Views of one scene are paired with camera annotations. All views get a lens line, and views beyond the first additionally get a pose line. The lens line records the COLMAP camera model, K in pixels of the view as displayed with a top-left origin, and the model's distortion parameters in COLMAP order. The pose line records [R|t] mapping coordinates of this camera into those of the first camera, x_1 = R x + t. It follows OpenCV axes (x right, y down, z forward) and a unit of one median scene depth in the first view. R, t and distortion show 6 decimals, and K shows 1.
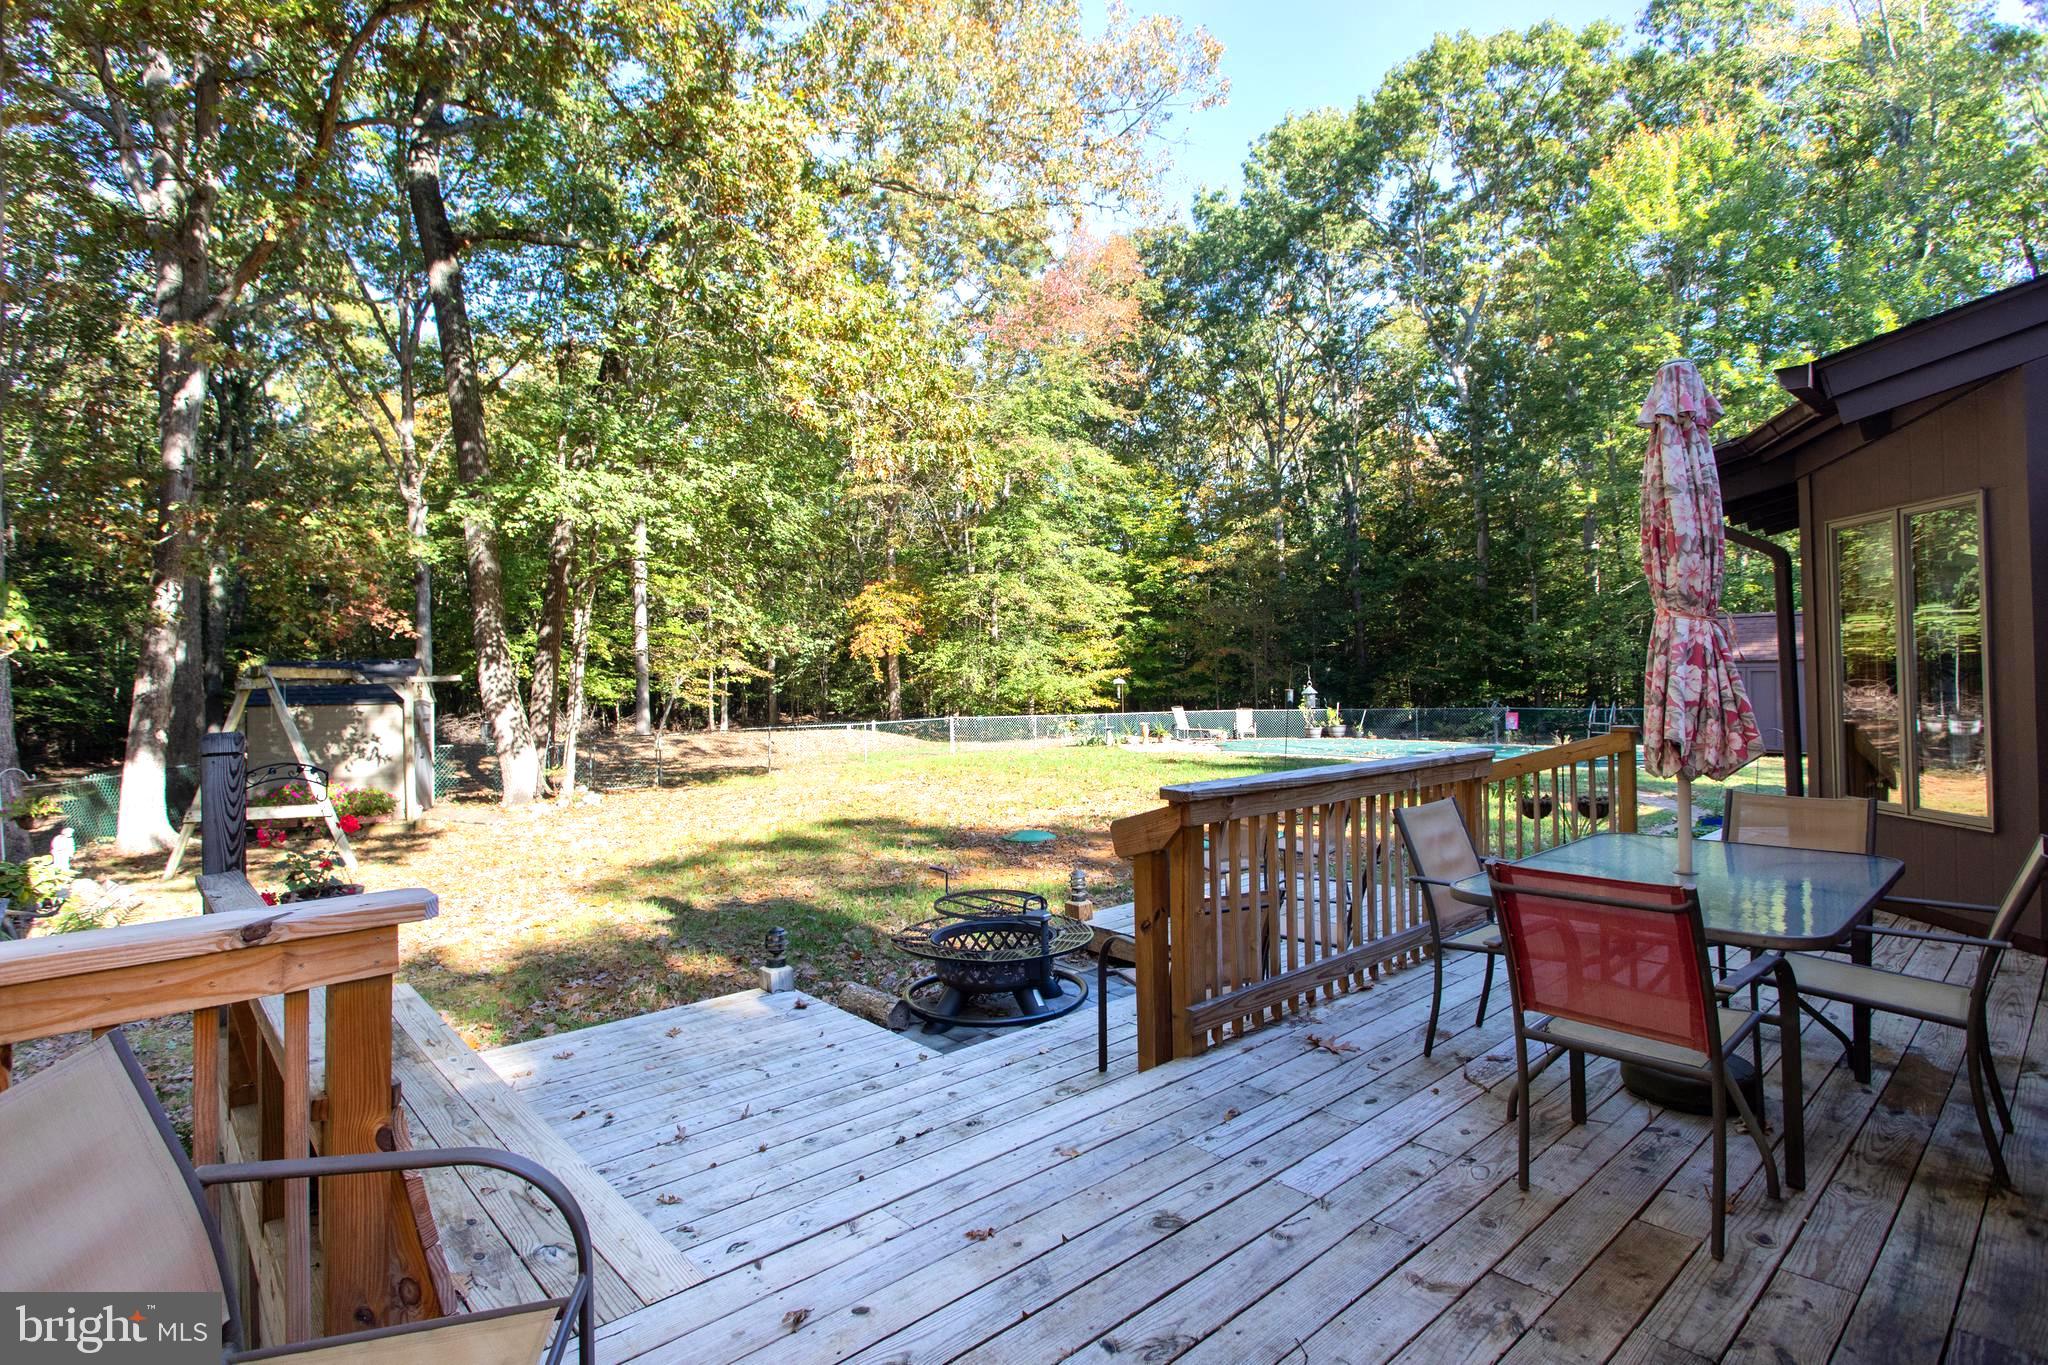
lens RADIAL K [[987.3, 0, 1032.9], [0, 987.3, 706.9], [0, 0, 1]] dist [0.000434, 0.000159]
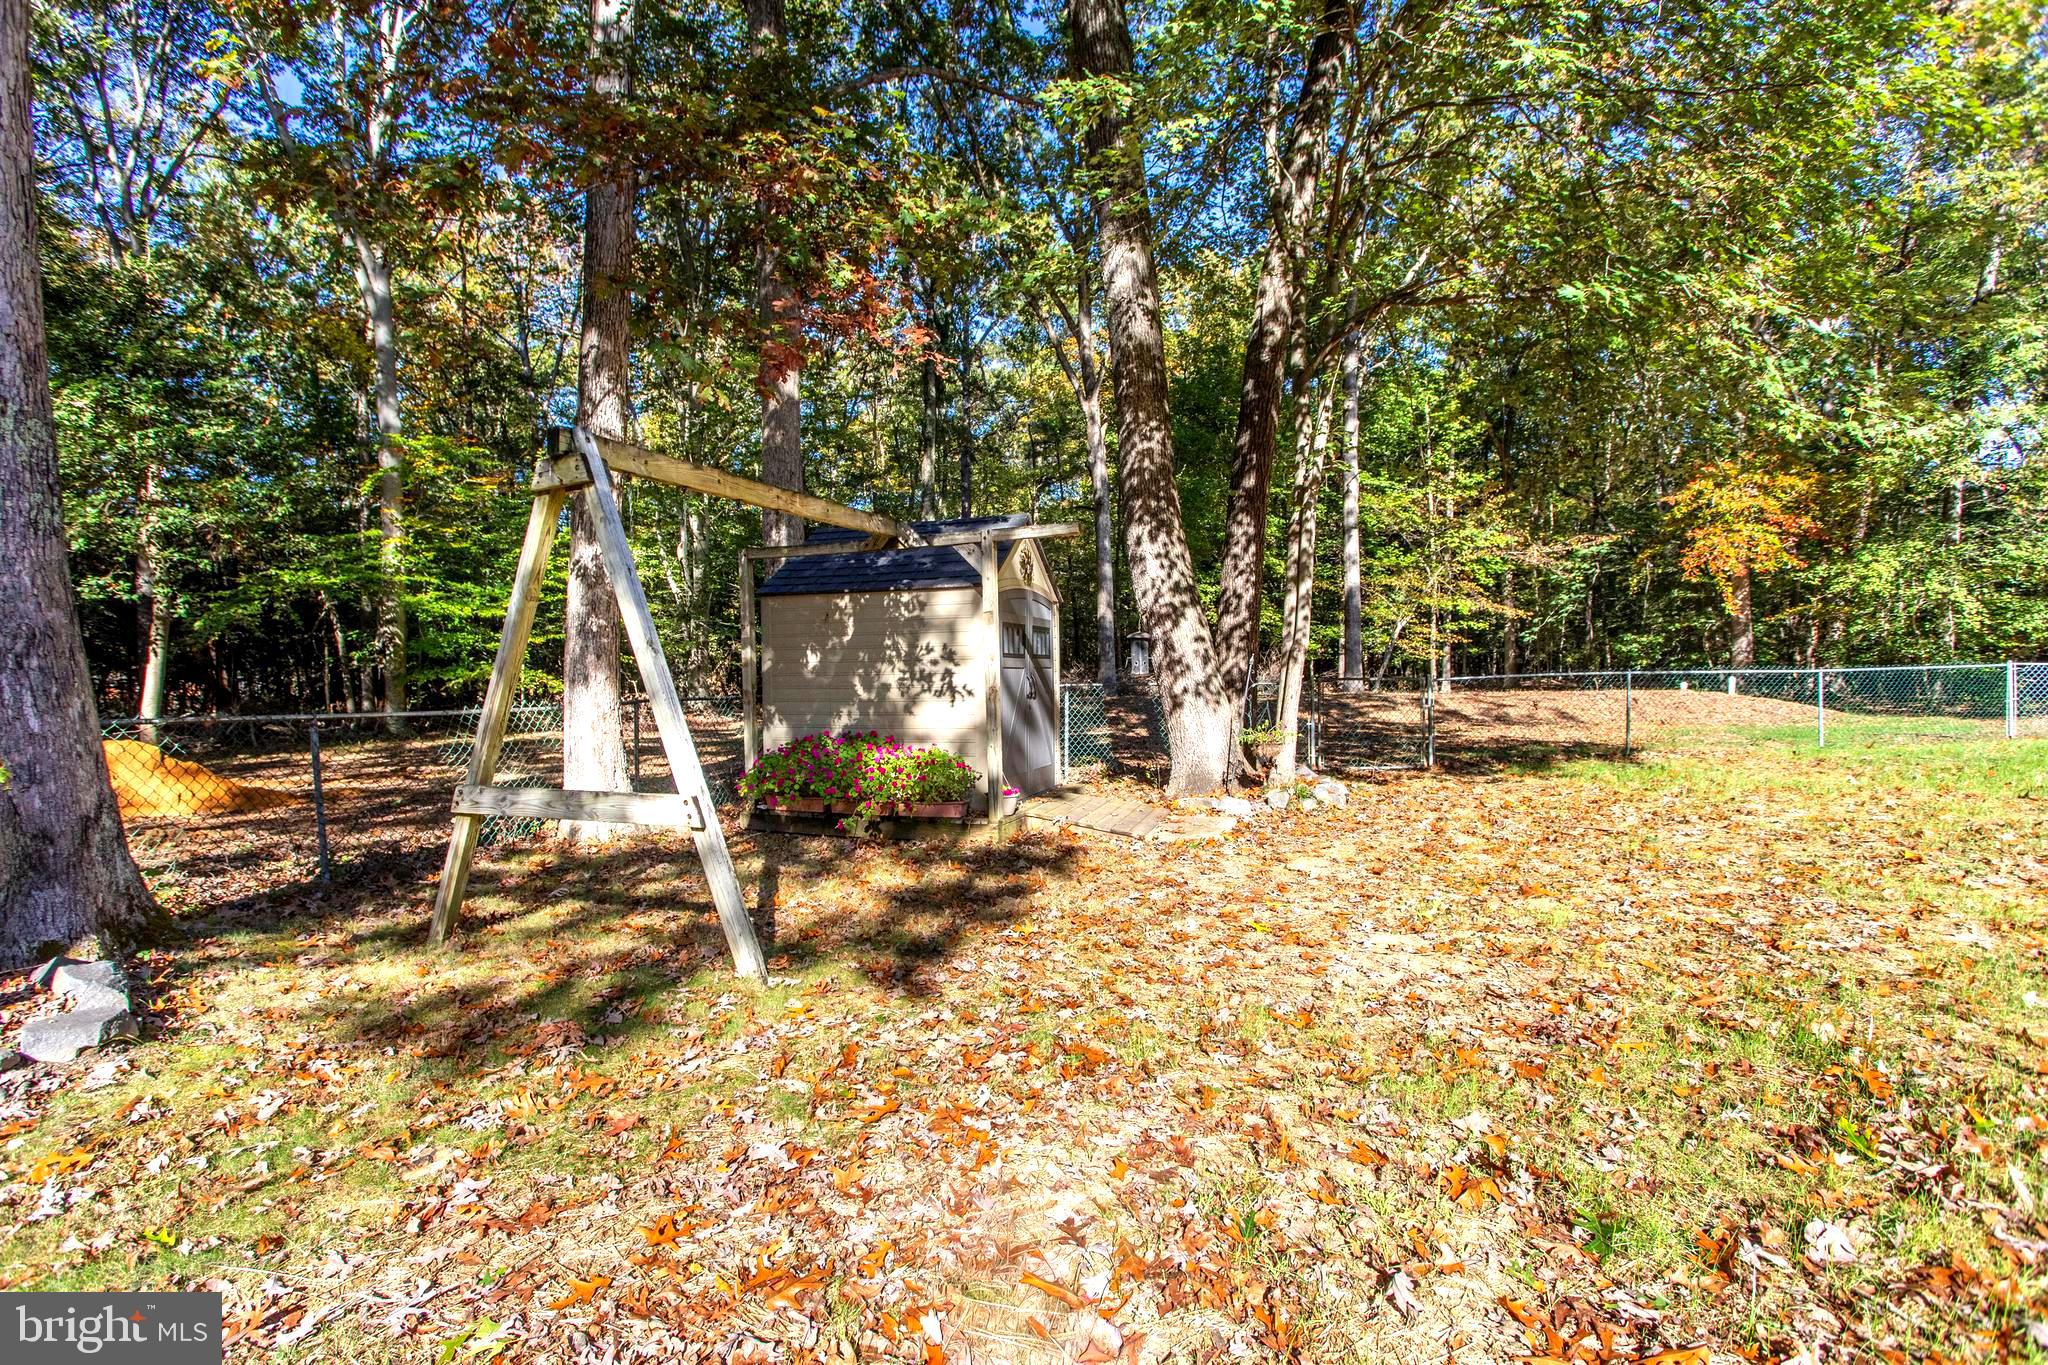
lens RADIAL K [[987.3, 0, 1032.9], [0, 987.3, 706.9], [0, 0, 1]] dist [0.000434, 0.000159]
pose [[0.793462, 0.036616, -0.607517, -0.126814], [-0.017972, 0.999163, 0.036749, 0.015679], [0.608354, -0.018241, 0.793456, 0.245702]]
